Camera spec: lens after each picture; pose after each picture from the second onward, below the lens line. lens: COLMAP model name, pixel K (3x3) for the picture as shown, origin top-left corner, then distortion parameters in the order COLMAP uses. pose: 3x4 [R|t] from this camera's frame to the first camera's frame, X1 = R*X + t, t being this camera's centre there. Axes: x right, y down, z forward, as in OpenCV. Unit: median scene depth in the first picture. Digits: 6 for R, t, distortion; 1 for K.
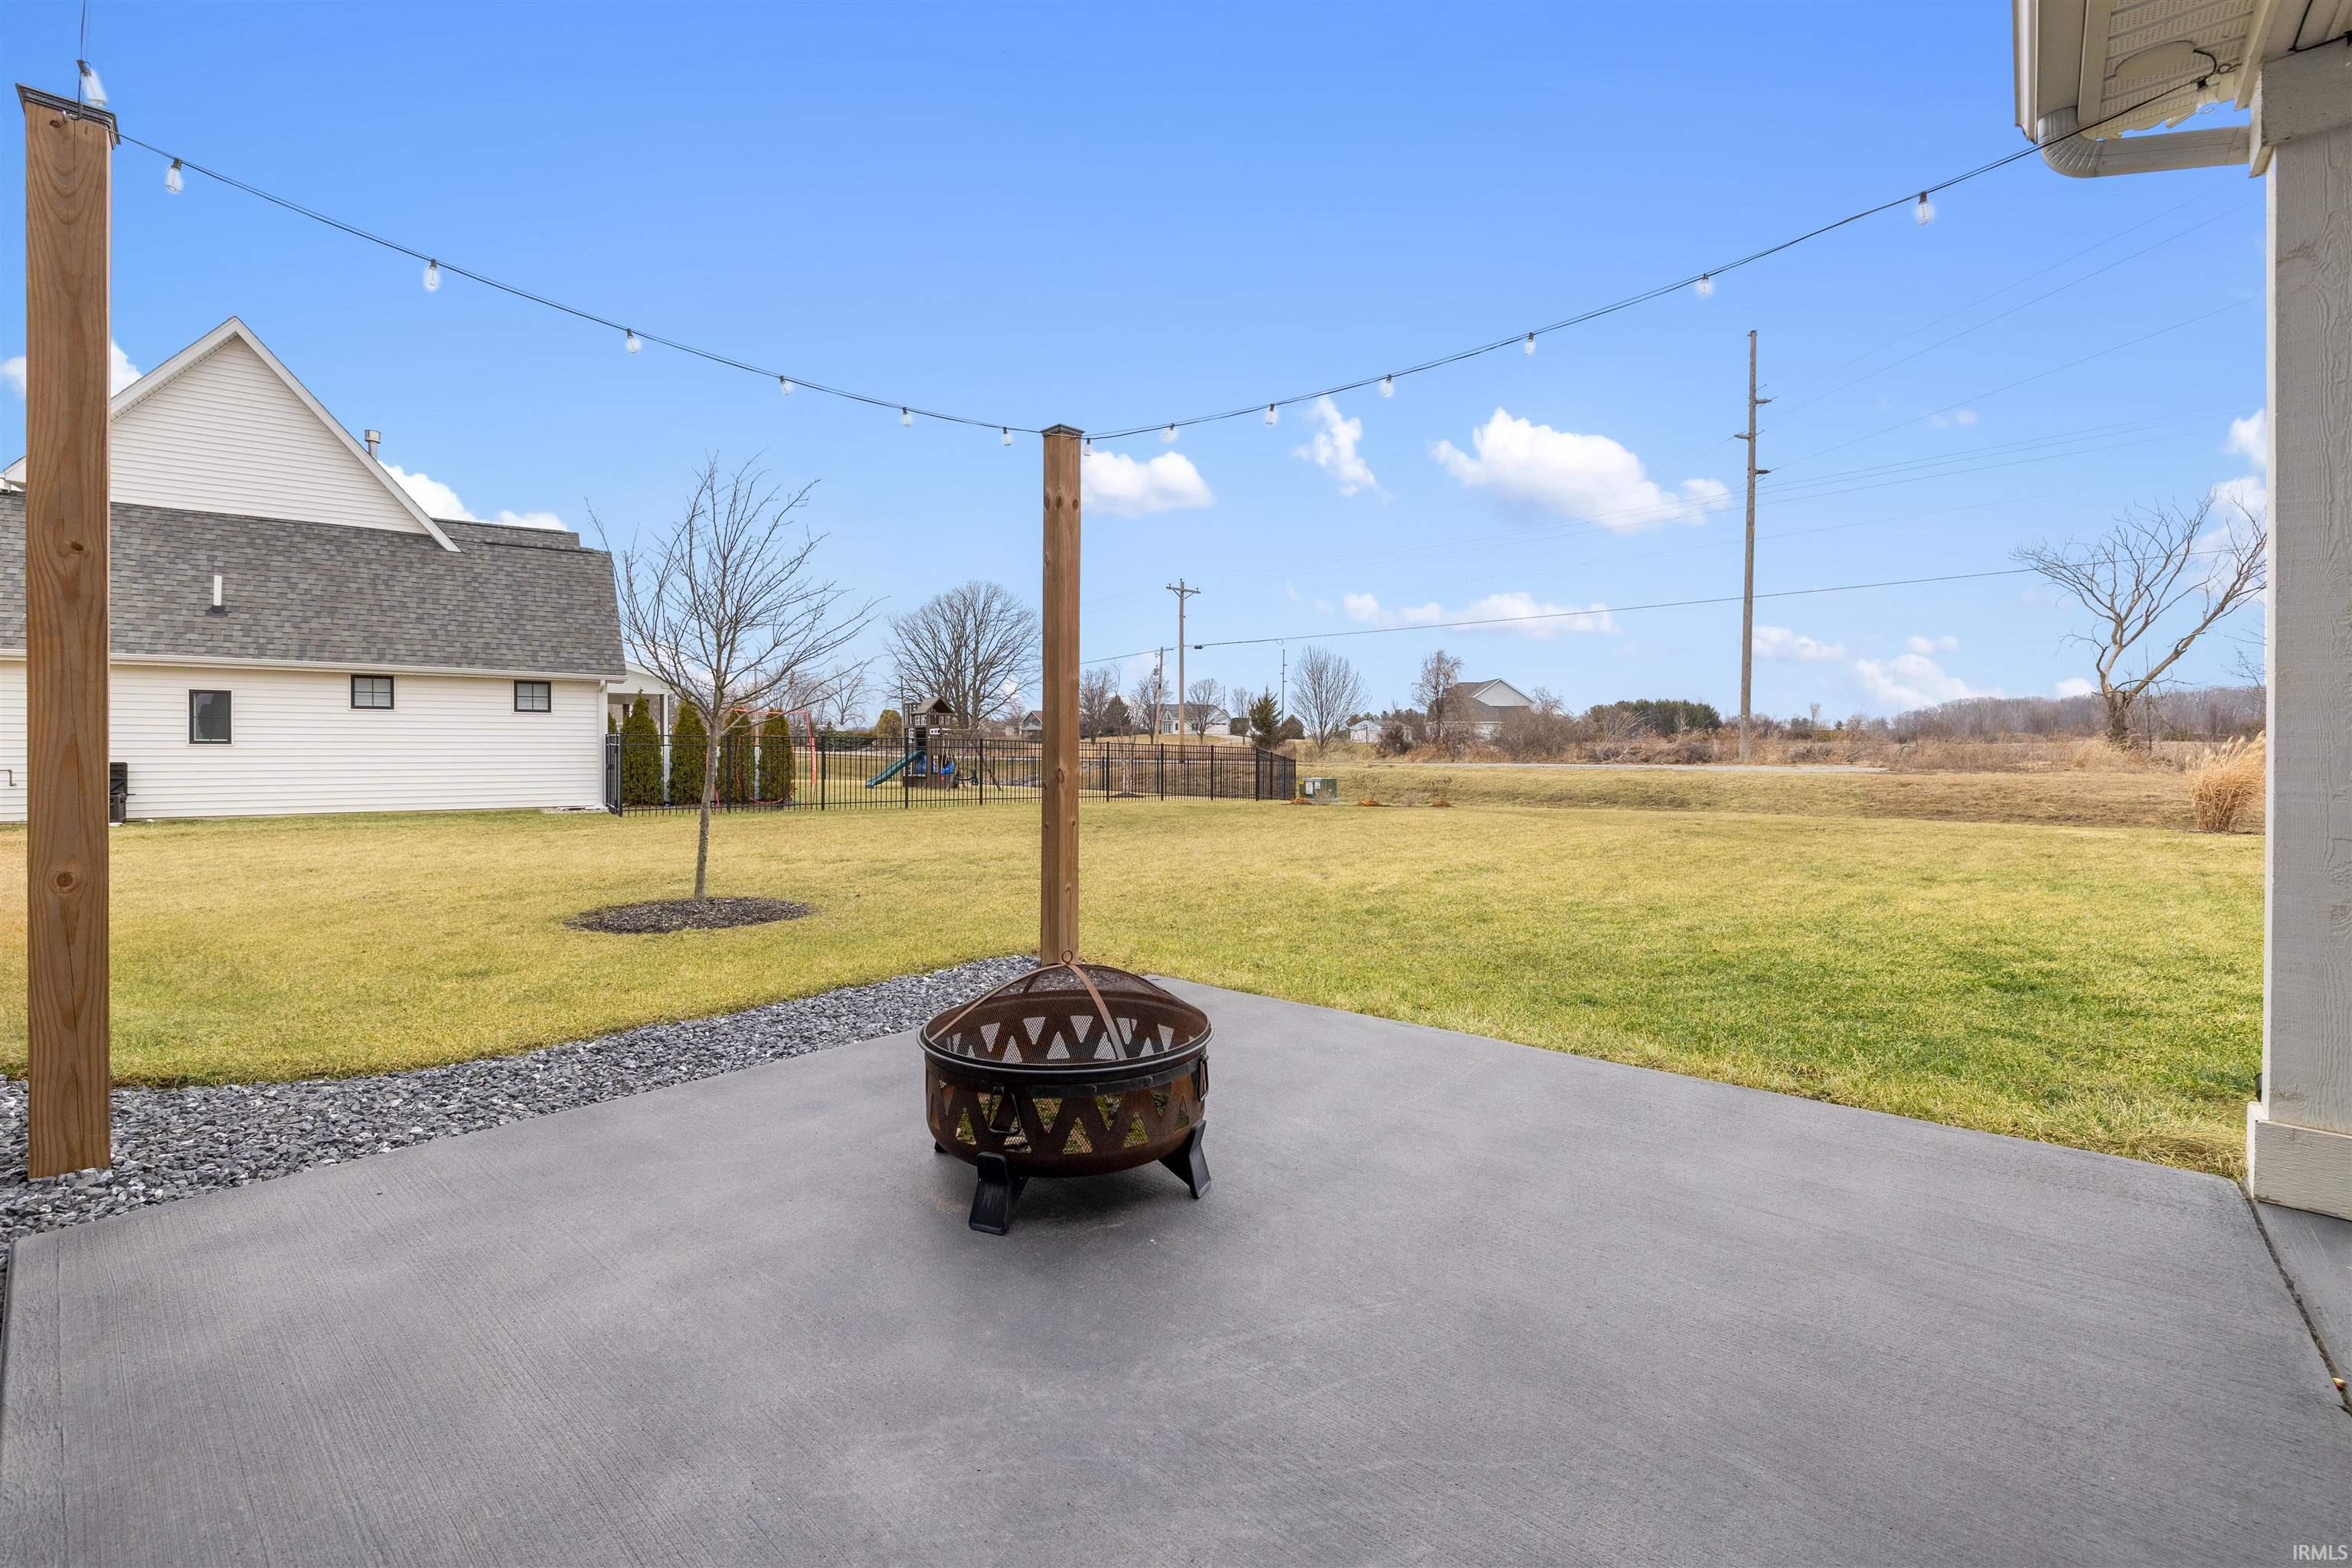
lens RADIAL K [[989.5, 0, 1173.0], [0, 989.5, 771.5], [0, 0, 1]] dist [0.000941, -0.001241]
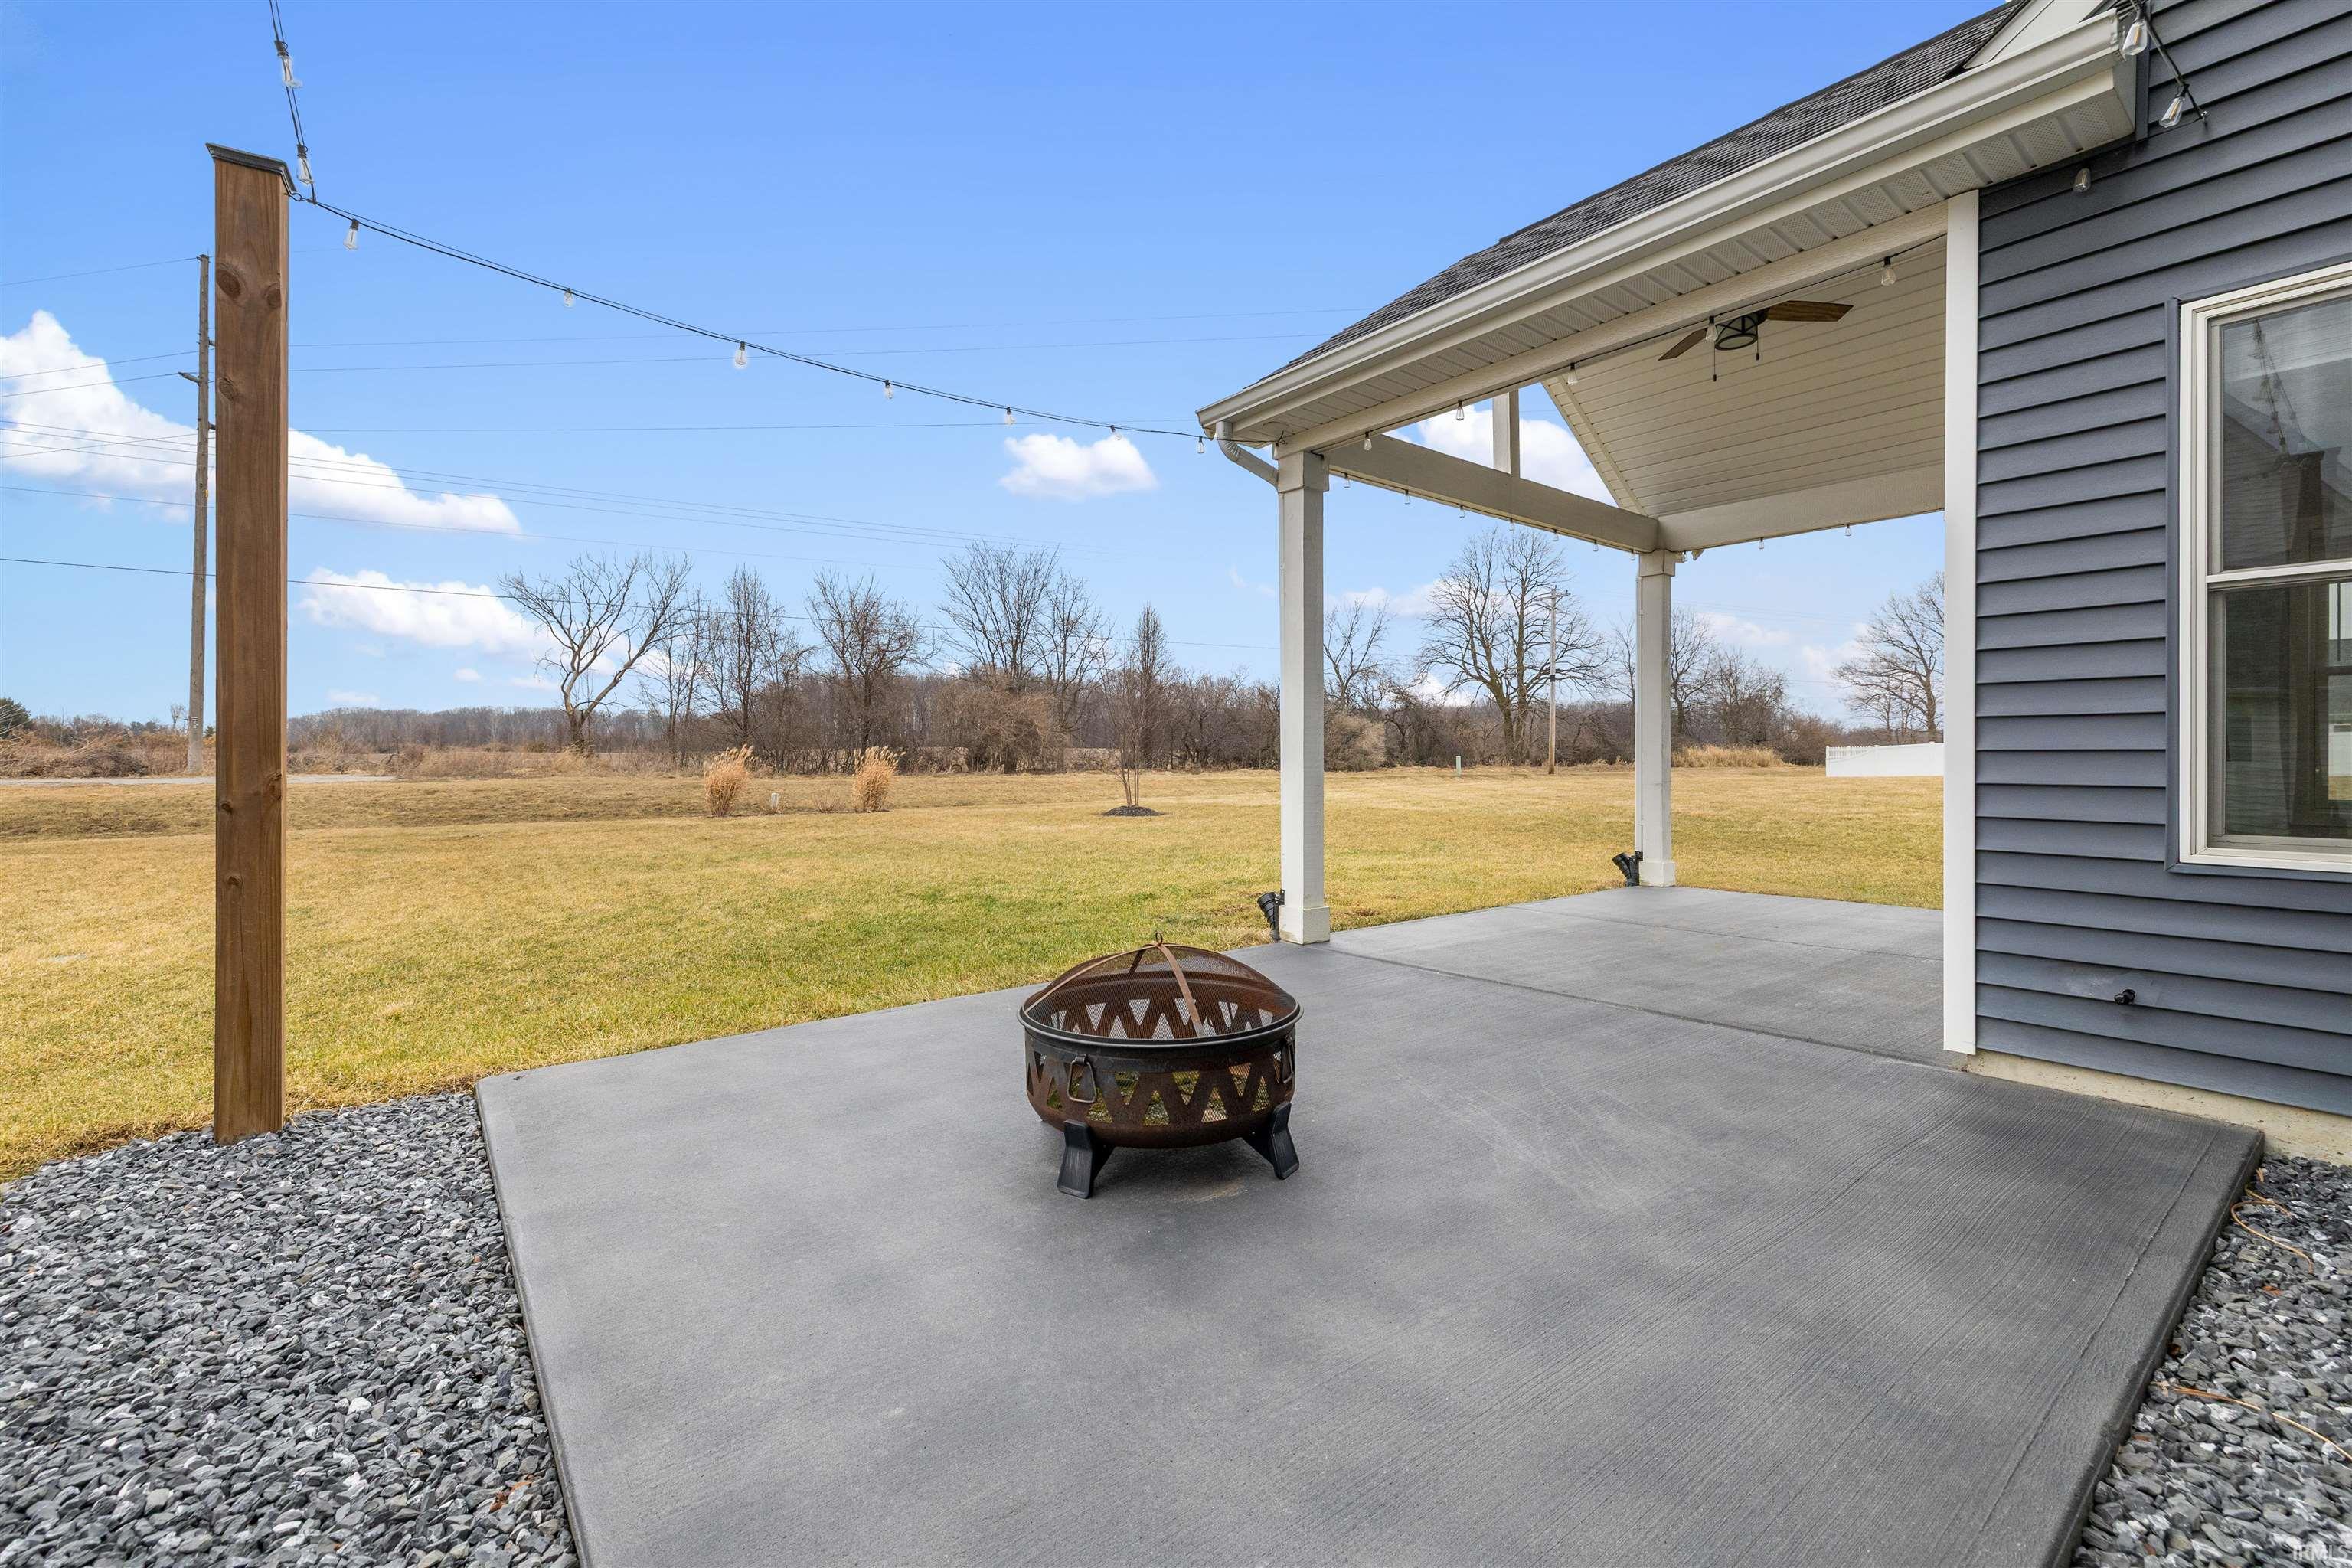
lens RADIAL K [[989.5, 0, 1173.4], [0, 989.5, 767.6], [0, 0, 1]] dist [0.000941, -0.001241]
pose [[0.185707, -0.008710, 0.982566, -0.108386], [0.022498, 0.999736, 0.004610, 0.000668], [-0.982348, 0.021249, 0.185854, 0.077218]]
